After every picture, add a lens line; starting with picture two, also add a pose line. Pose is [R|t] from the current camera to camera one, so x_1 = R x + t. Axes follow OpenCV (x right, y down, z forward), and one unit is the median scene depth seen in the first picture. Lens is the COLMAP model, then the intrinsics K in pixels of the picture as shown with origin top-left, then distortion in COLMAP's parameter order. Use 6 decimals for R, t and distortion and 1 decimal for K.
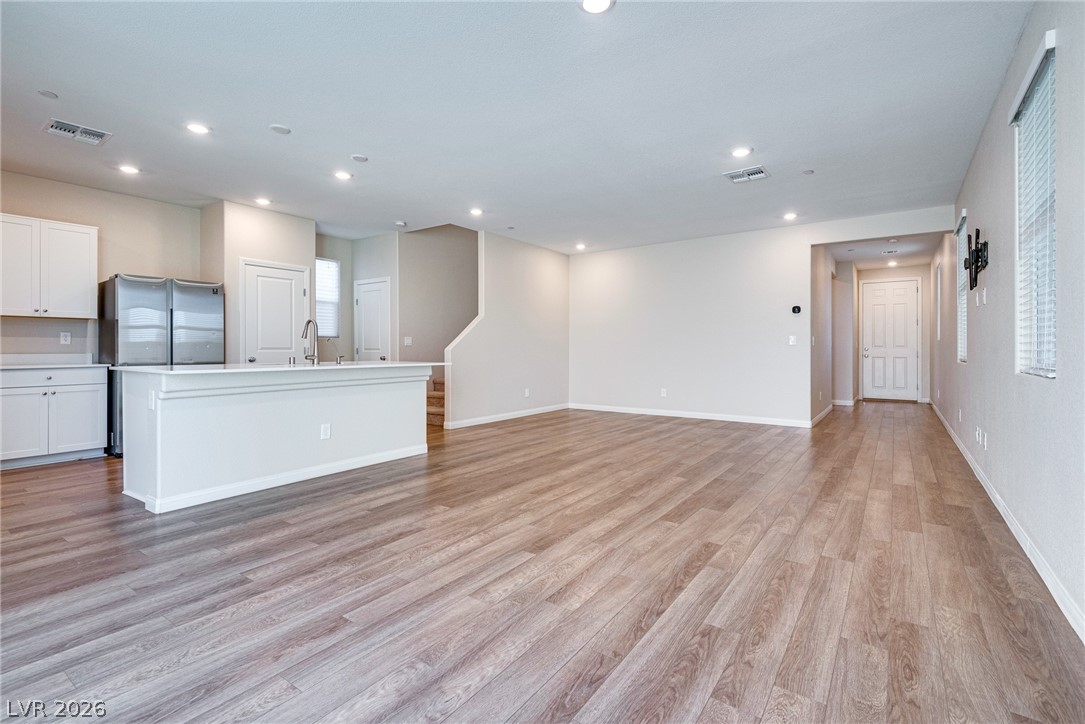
lens RADIAL K [[491.5, 0, 542.6], [0, 491.5, 344.2], [0, 0, 1]] dist [0.031432, -0.016196]
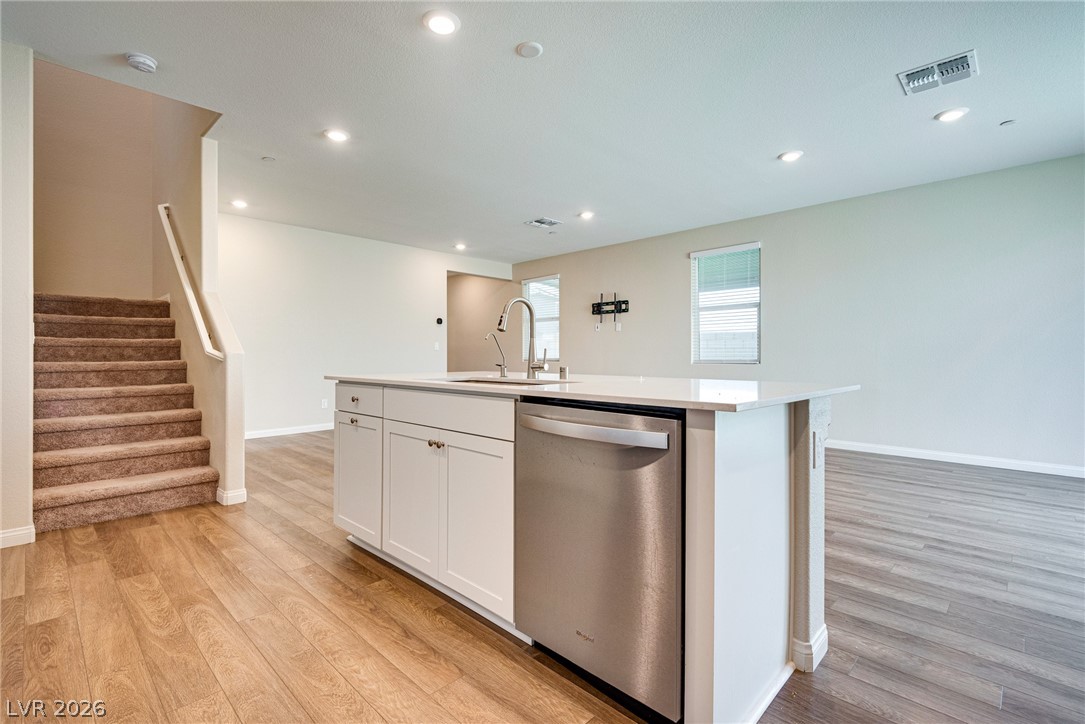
lens RADIAL K [[500.5, 0, 537.7], [0, 500.5, 347.4], [0, 0, 1]] dist [0.032647, -0.012714]
pose [[0.157456, 0.016643, 0.987386, -0.871862], [-0.010242, 0.999832, -0.015219, 0.011276], [-0.987473, -0.007716, 0.157600, 0.773437]]
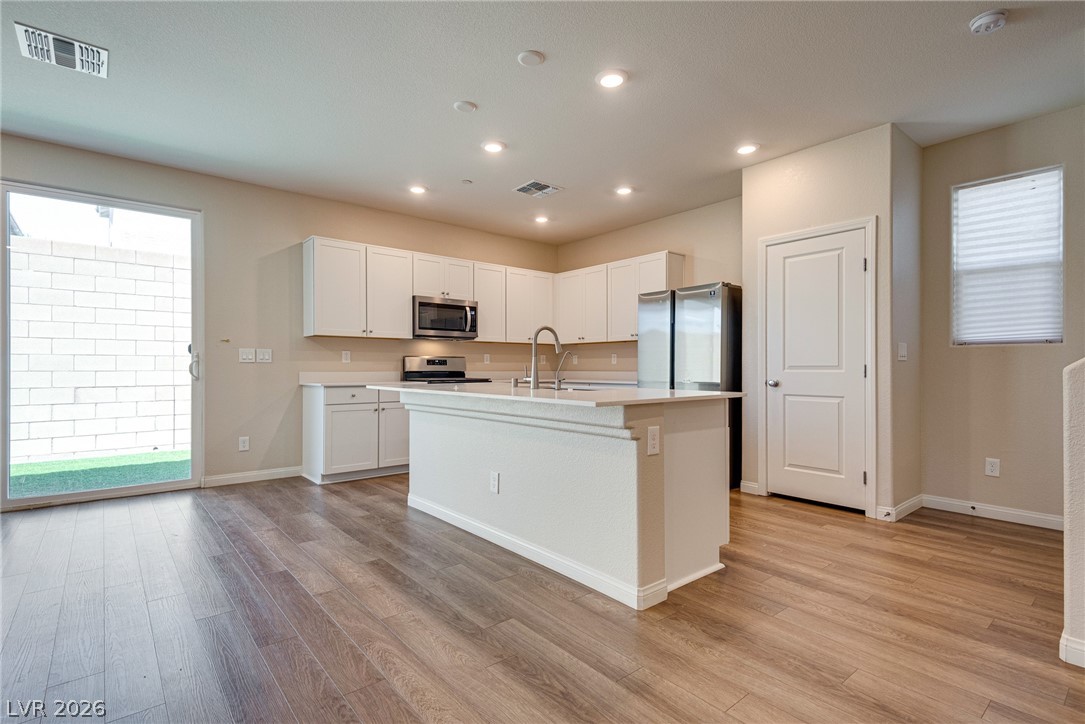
lens RADIAL K [[514.6, 0, 543.5], [0, 514.6, 374.5], [0, 0, 1]] dist [0.033981, -0.013954]
pose [[-0.242590, 0.015166, -0.970010, 0.223120], [0.009001, 0.999870, 0.013382, 0.007858], [0.970087, -0.005484, -0.242695, 1.019154]]
